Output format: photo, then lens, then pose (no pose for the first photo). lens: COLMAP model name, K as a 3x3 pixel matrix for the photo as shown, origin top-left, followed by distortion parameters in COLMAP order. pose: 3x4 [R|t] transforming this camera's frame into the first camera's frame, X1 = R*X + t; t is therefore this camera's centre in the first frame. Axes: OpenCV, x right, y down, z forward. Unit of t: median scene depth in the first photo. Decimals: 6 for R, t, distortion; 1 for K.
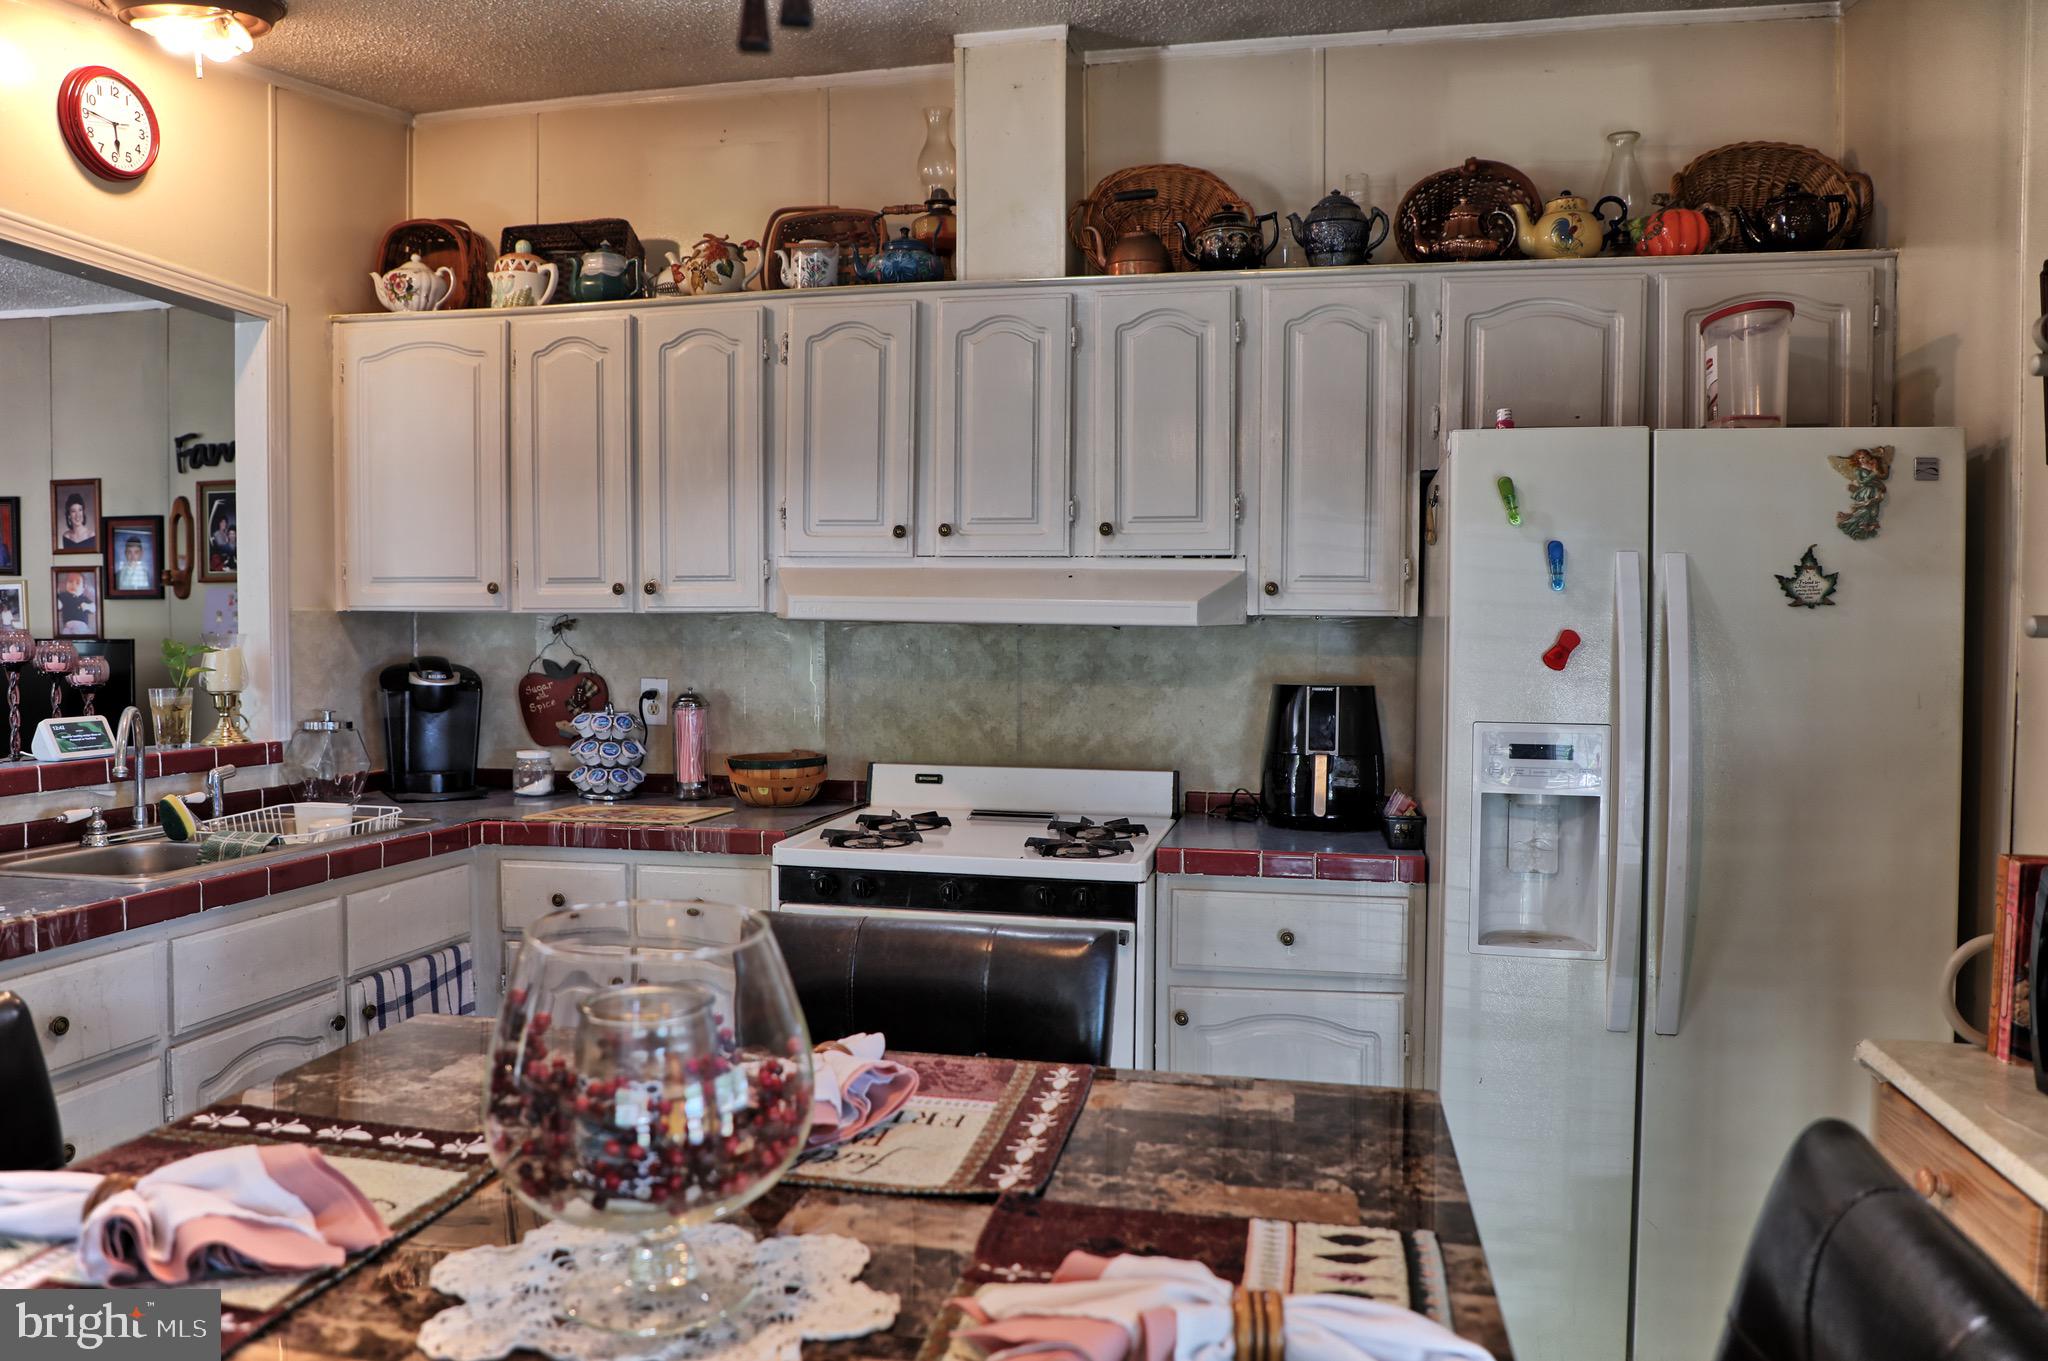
lens RADIAL K [[1392.5, 0, 1024.0], [0, 1392.5, 680.5], [0, 0, 1]] dist [-0.078663, 0.041397]
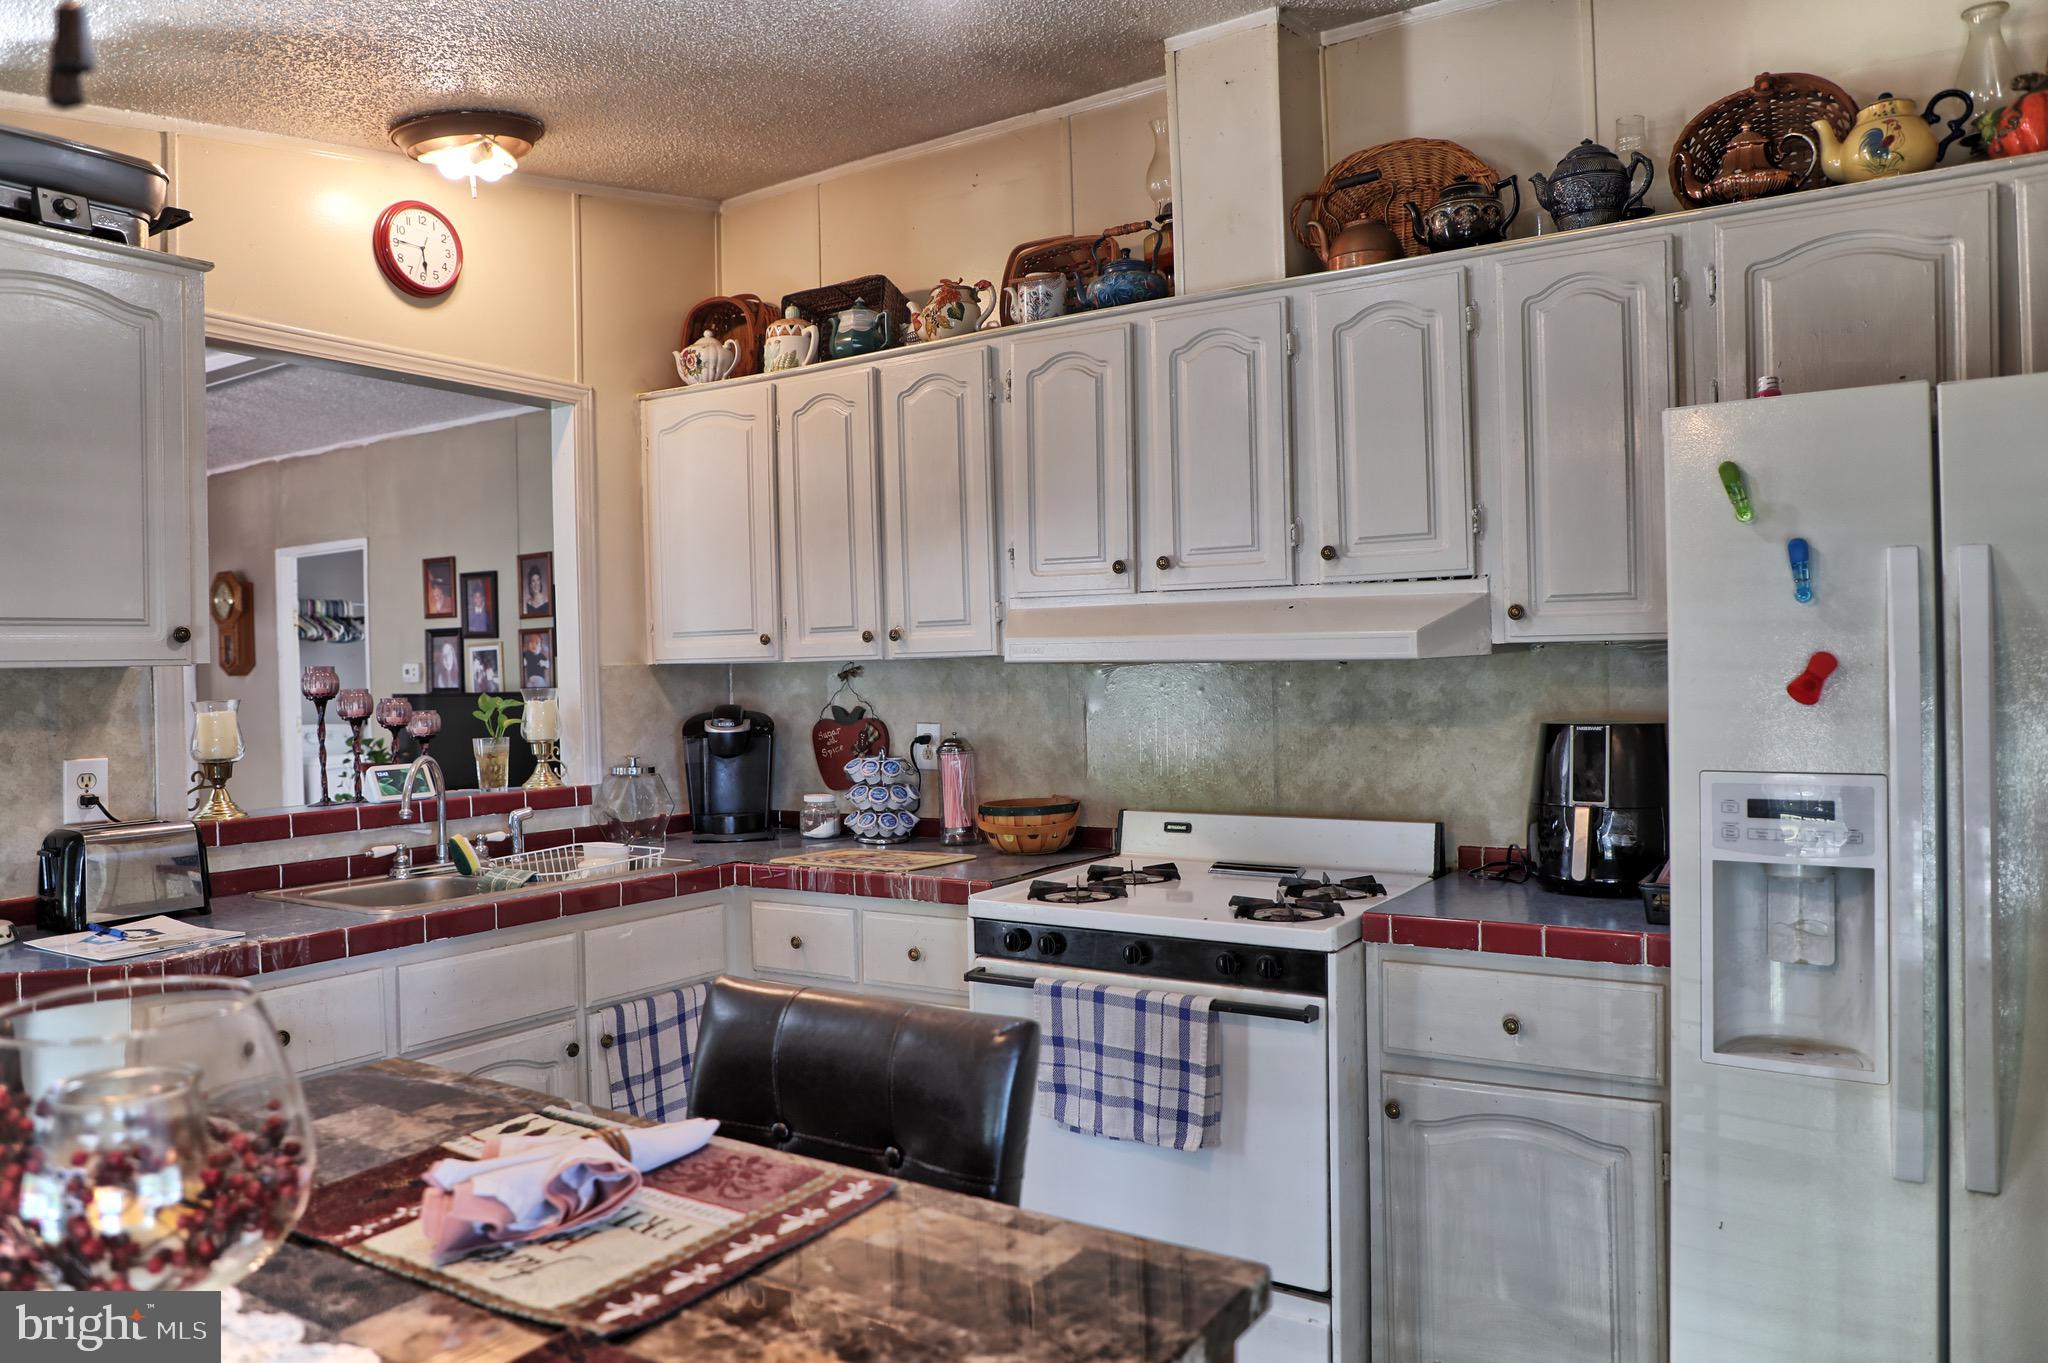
lens RADIAL K [[1392.5, 0, 1024.0], [0, 1392.5, 681.5], [0, 0, 1]] dist [-0.078663, 0.041397]
pose [[0.932369, -0.022557, -0.360802, 0.187496], [0.014164, 0.999564, -0.025891, -0.005259], [0.361229, 0.019030, 0.932283, 0.091741]]
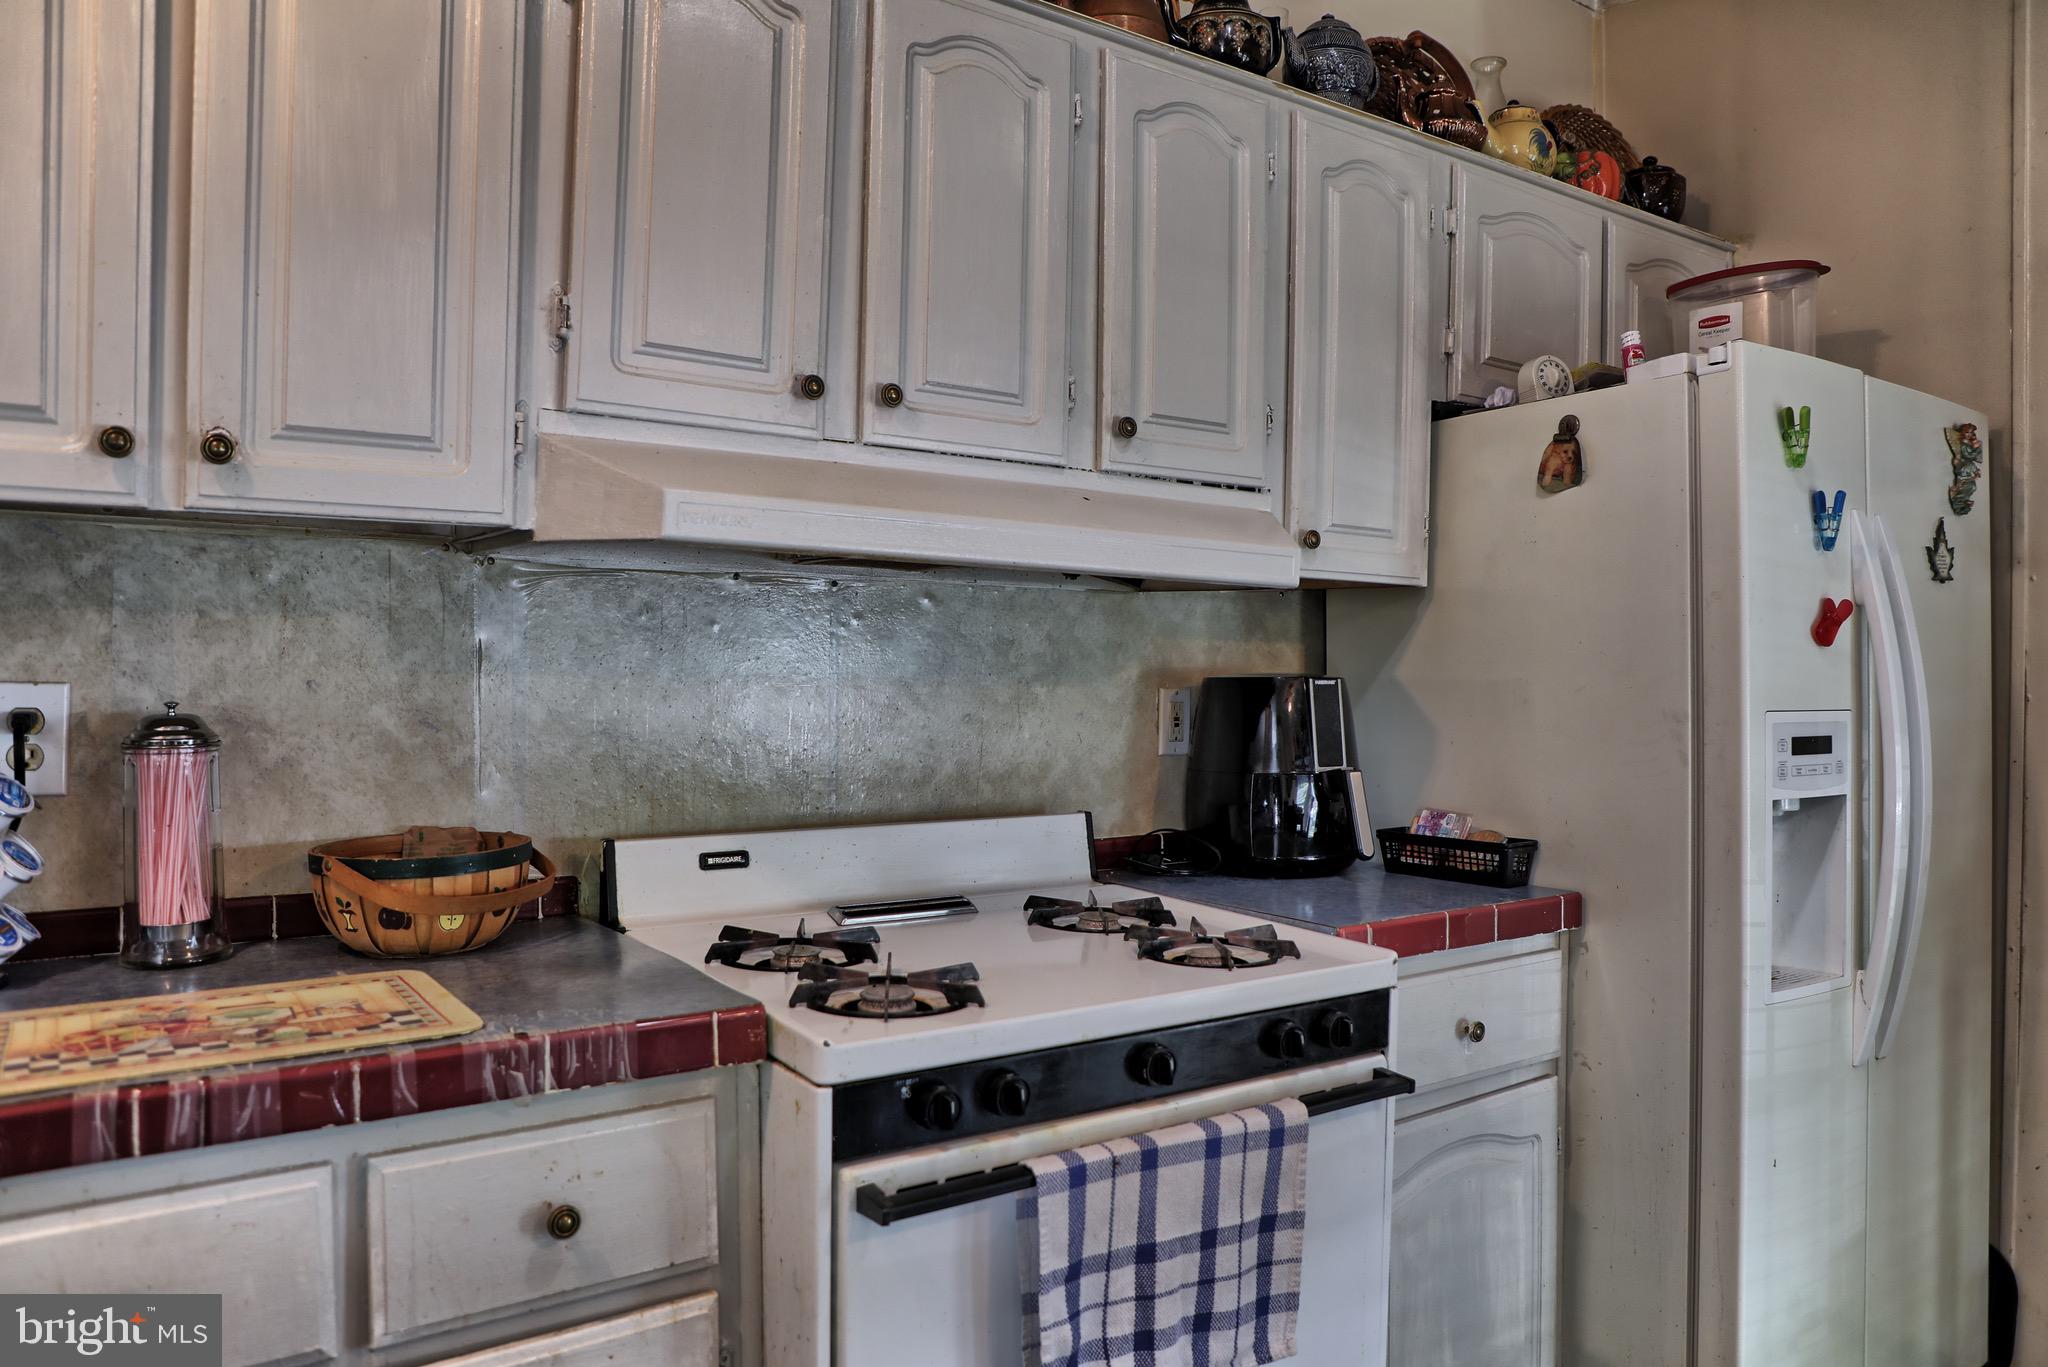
lens RADIAL K [[1392.5, 0, 1024.0], [0, 1392.5, 683.5], [0, 0, 1]] dist [-0.078663, 0.041397]
pose [[0.694137, -0.007962, 0.719799, -0.400848], [0.020092, 0.999764, -0.008317, 0.009334], [-0.719563, 0.020235, 0.694132, 0.576370]]
